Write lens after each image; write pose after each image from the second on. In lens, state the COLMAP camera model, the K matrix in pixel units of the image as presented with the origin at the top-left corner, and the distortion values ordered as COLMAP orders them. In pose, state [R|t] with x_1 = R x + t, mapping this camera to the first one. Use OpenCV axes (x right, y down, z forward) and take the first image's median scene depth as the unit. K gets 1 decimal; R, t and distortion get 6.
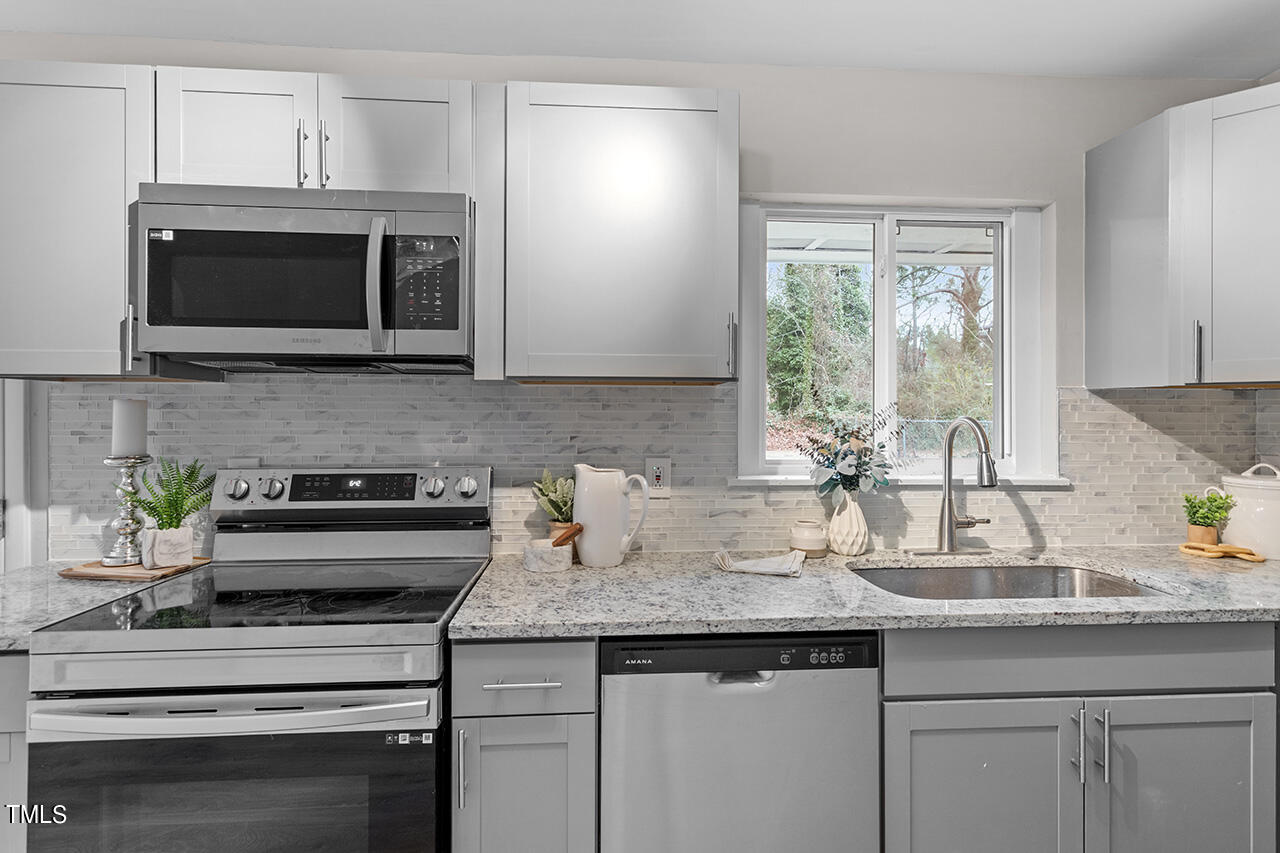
lens RADIAL K [[634.8, 0, 639.4], [0, 634.8, 406.4], [0, 0, 1]] dist [0.007447, 0.000476]
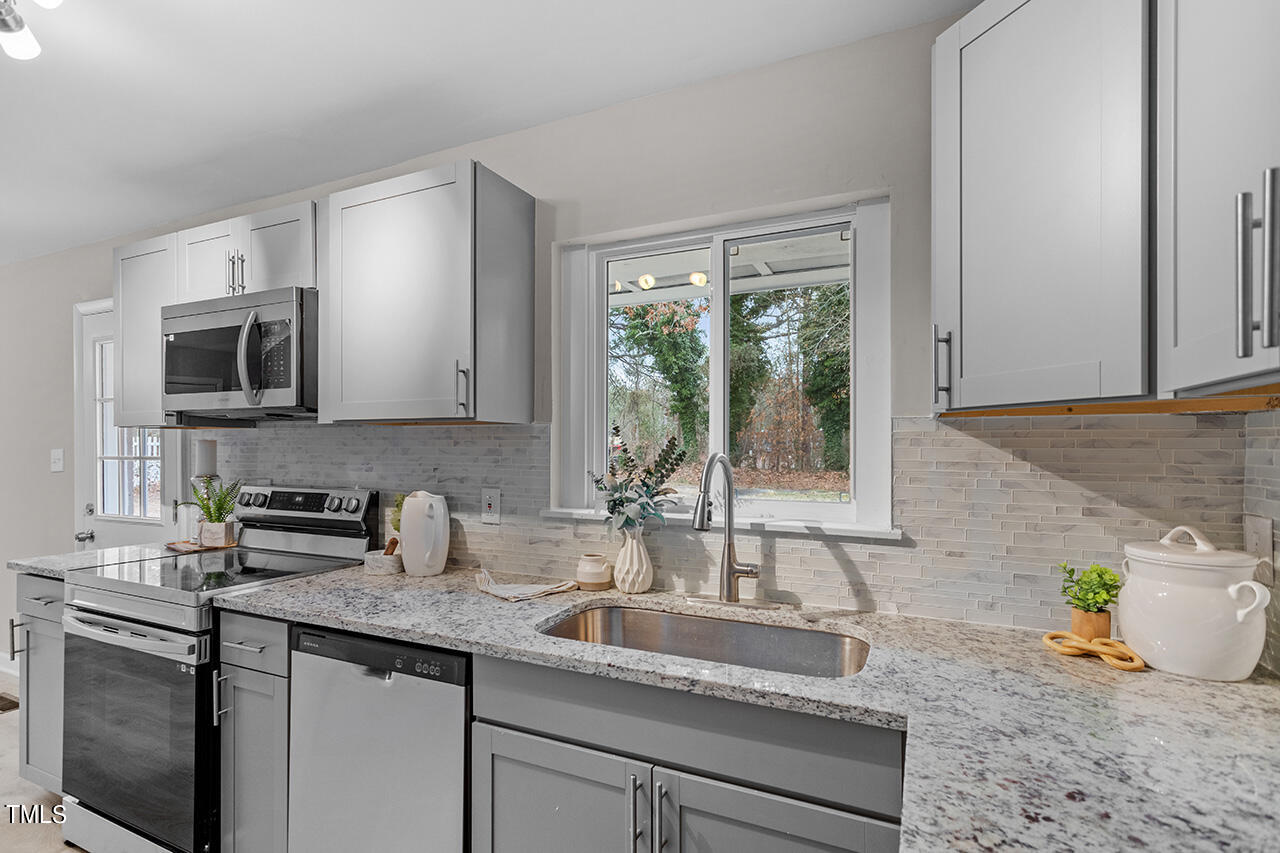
lens RADIAL K [[613.0, 0, 636.1], [0, 613.0, 444.7], [0, 0, 1]] dist [0.003773, 0.000306]
pose [[0.871199, -0.002721, -0.490922, 0.808206], [0.003451, 0.999994, 0.000581, 0.003395], [0.490917, -0.002200, 0.871203, 0.175138]]
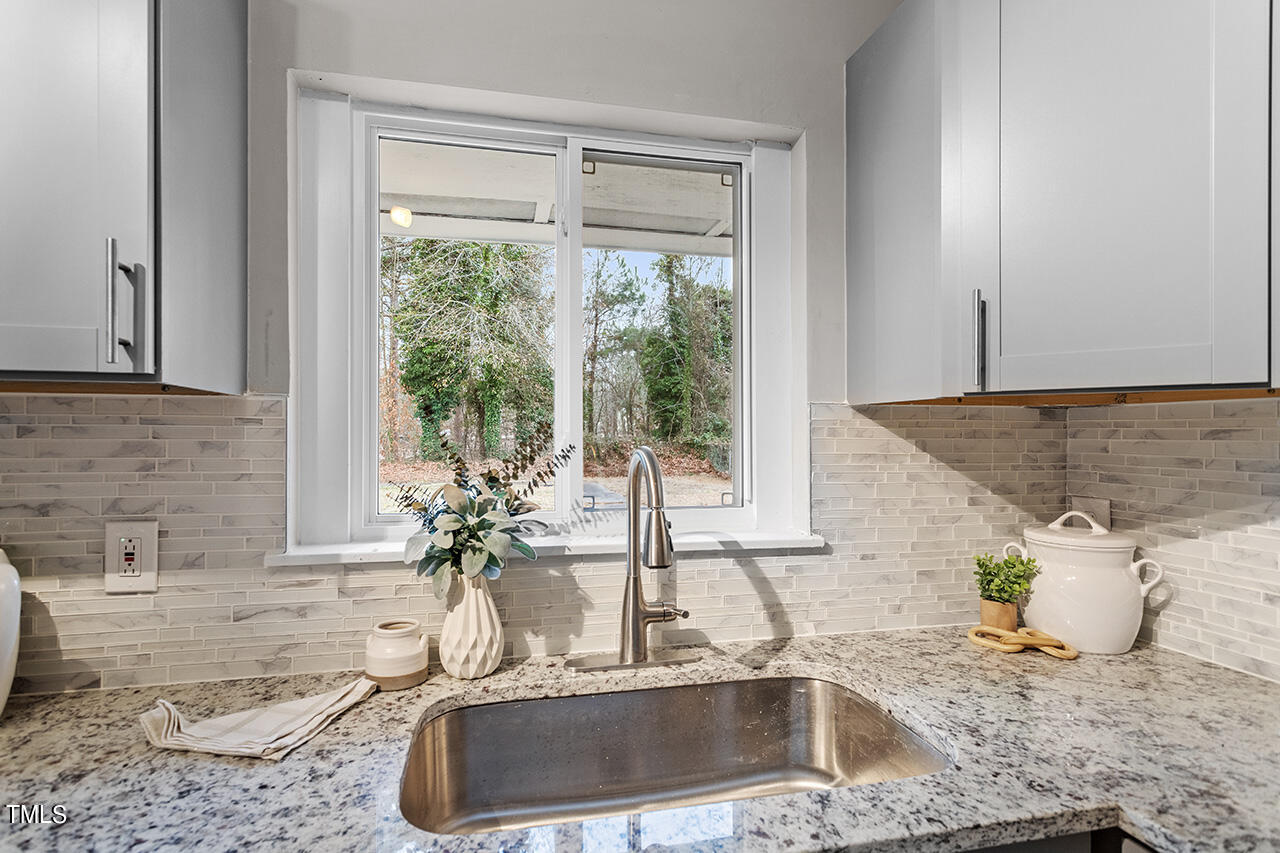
lens RADIAL K [[613.6, 0, 625.2], [0, 613.6, 432.3], [0, 0, 1]] dist [0.004538, 0.001063]
pose [[0.990664, -0.001276, 0.136322, 0.398034], [0.001478, 0.999998, -0.001387, 0.002640], [-0.136320, 0.001575, 0.990664, 0.401843]]
